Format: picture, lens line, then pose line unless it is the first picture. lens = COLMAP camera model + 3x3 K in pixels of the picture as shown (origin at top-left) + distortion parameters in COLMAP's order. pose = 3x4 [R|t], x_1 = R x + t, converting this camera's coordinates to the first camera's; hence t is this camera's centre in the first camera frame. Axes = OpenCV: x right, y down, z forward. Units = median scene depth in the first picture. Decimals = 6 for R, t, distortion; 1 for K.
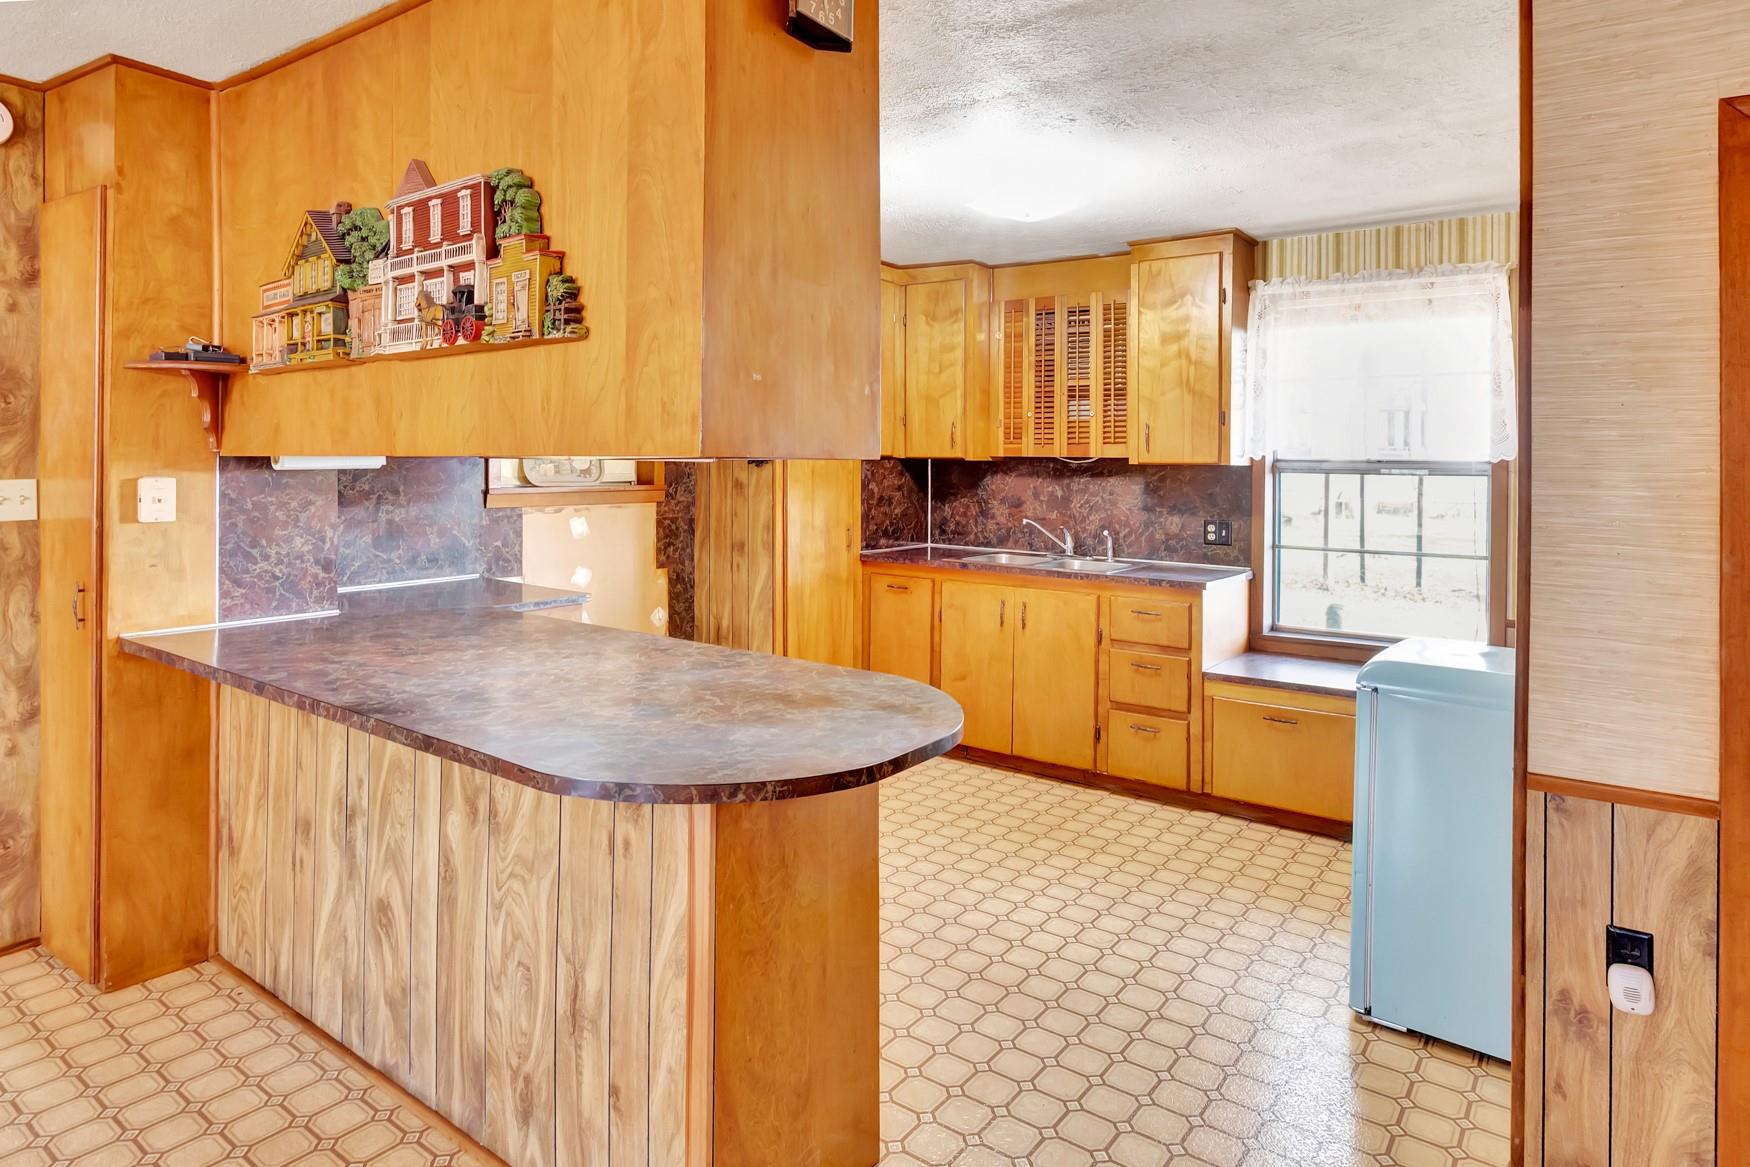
lens RADIAL K [[986.0, 0, 879.4], [0, 986.0, 580.5], [0, 0, 1]] dist [-0.000726, 0.000045]
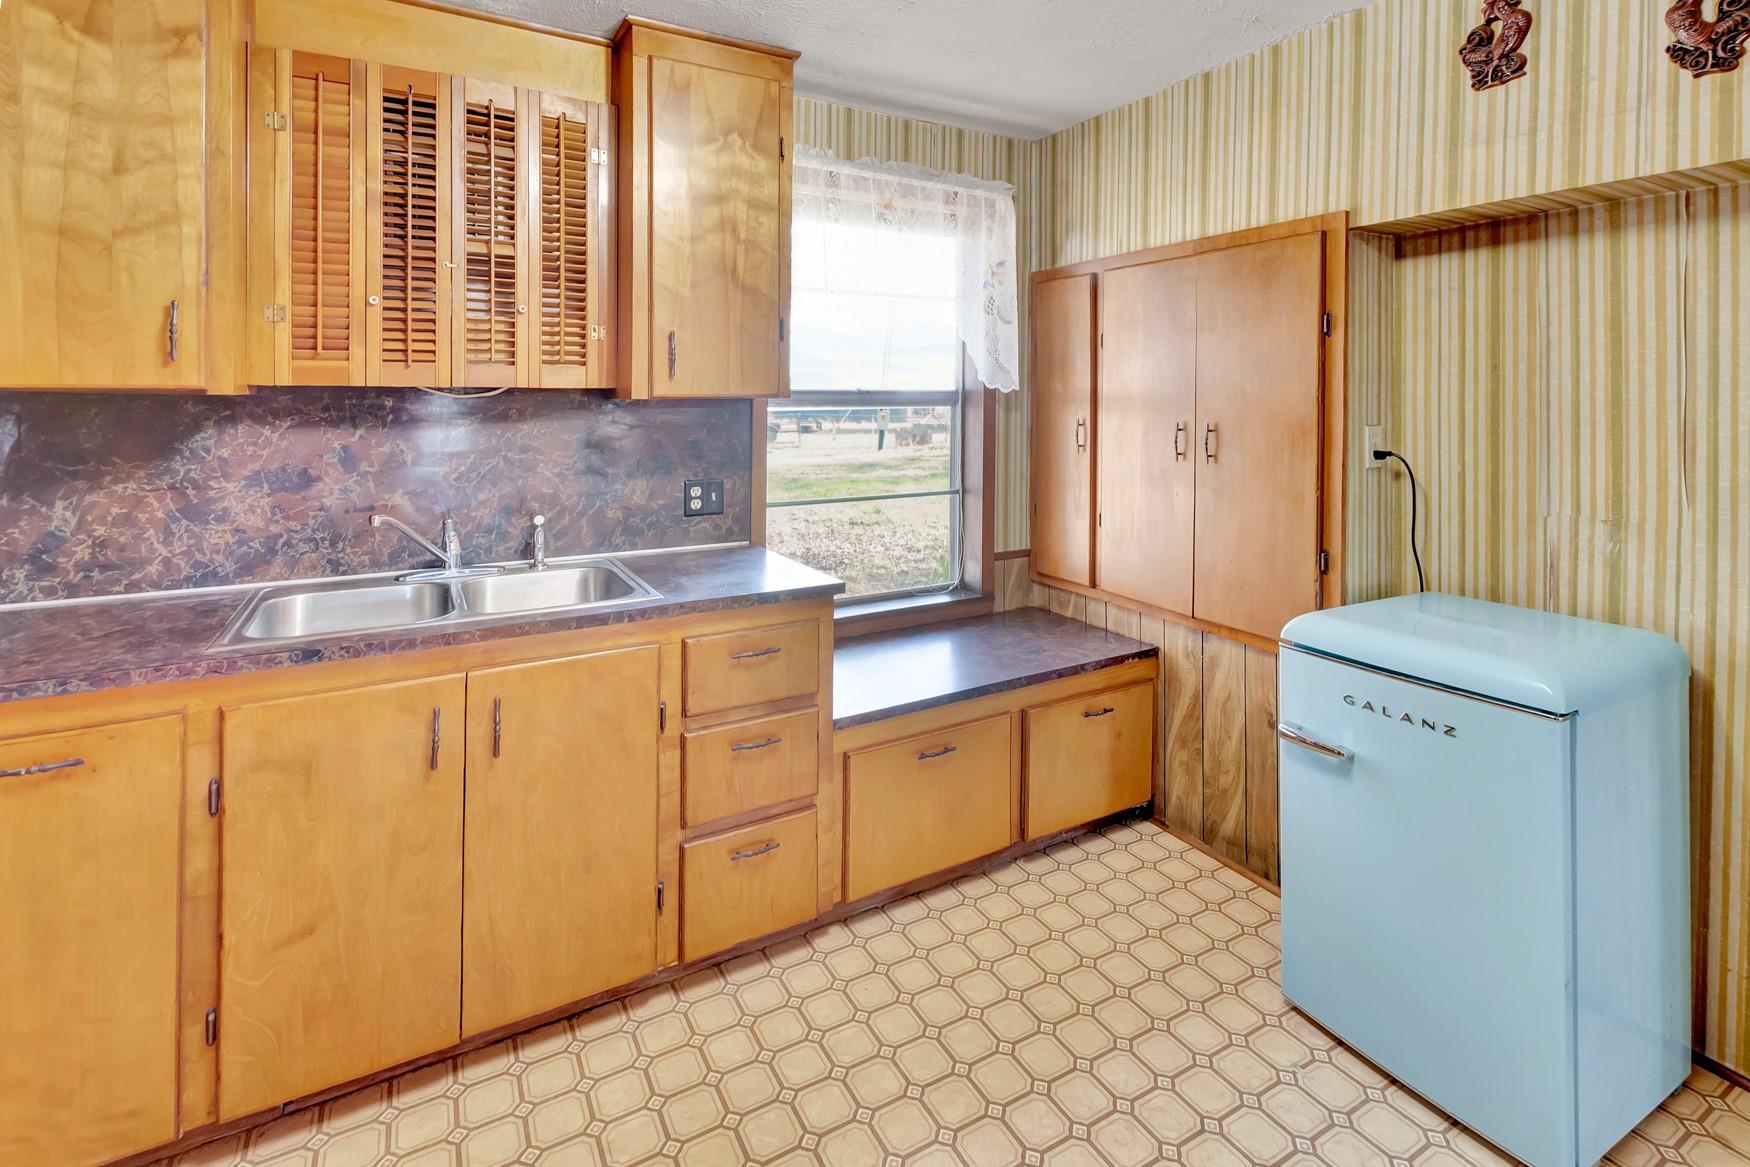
lens RADIAL K [[828.8, 0, 889.4], [0, 828.8, 413.1], [0, 0, 1]] dist [0.002260, 0.000512]
pose [[0.398340, -0.028673, 0.916789, -0.124266], [0.112283, 0.993518, -0.017714, -0.078111], [-0.910339, 0.109996, 0.398978, 0.617231]]
